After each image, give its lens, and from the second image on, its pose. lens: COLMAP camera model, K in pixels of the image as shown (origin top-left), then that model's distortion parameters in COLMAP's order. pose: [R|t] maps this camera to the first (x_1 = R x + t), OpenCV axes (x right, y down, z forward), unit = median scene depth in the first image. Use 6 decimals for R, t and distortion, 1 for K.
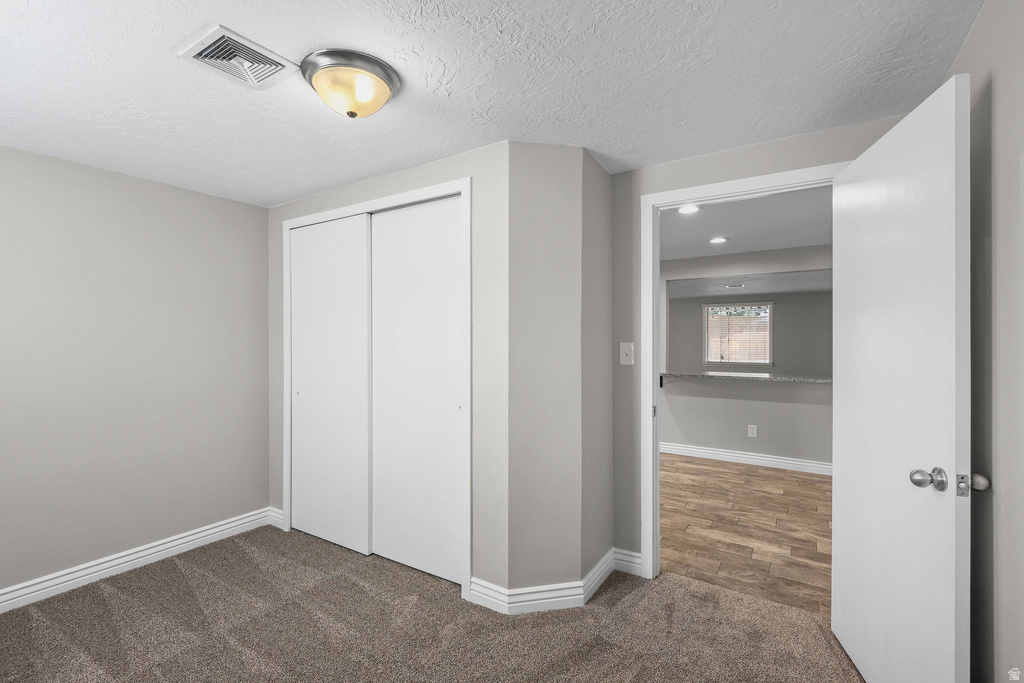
lens RADIAL K [[472.3, 0, 504.2], [0, 472.3, 347.0], [0, 0, 1]] dist [0.004731, -0.001205]
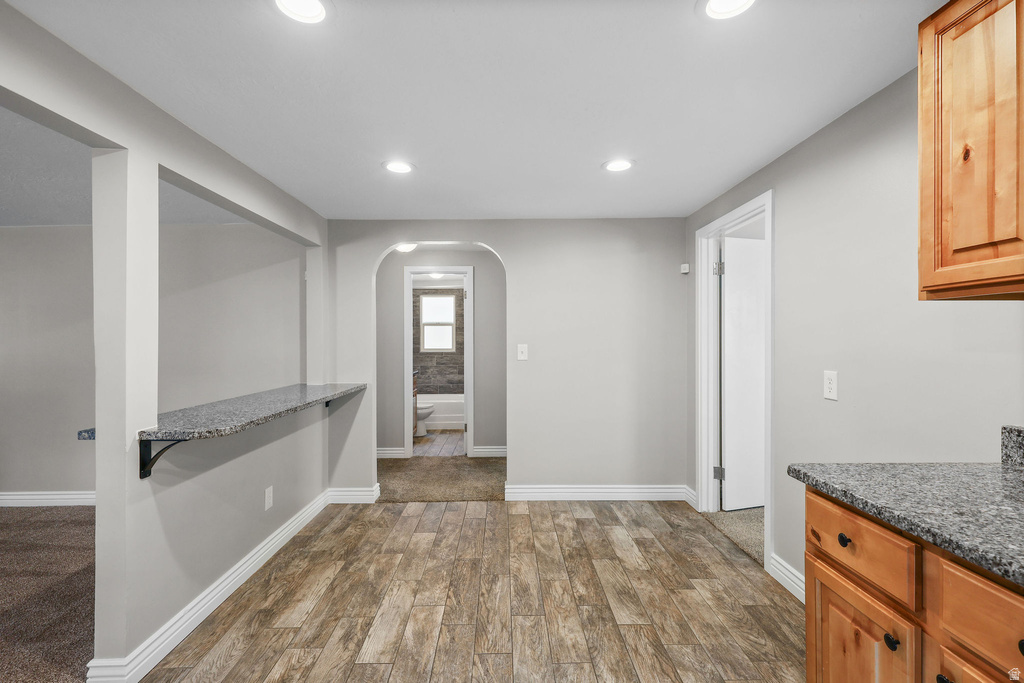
lens RADIAL K [[472.3, 0, 503.7], [0, 472.3, 335.7], [0, 0, 1]] dist [0.004731, -0.001205]
pose [[-0.560067, 0.007182, 0.828416, -0.133510], [0.021018, 0.999764, 0.005542, -0.016742], [-0.828181, 0.020515, -0.560086, 1.476352]]
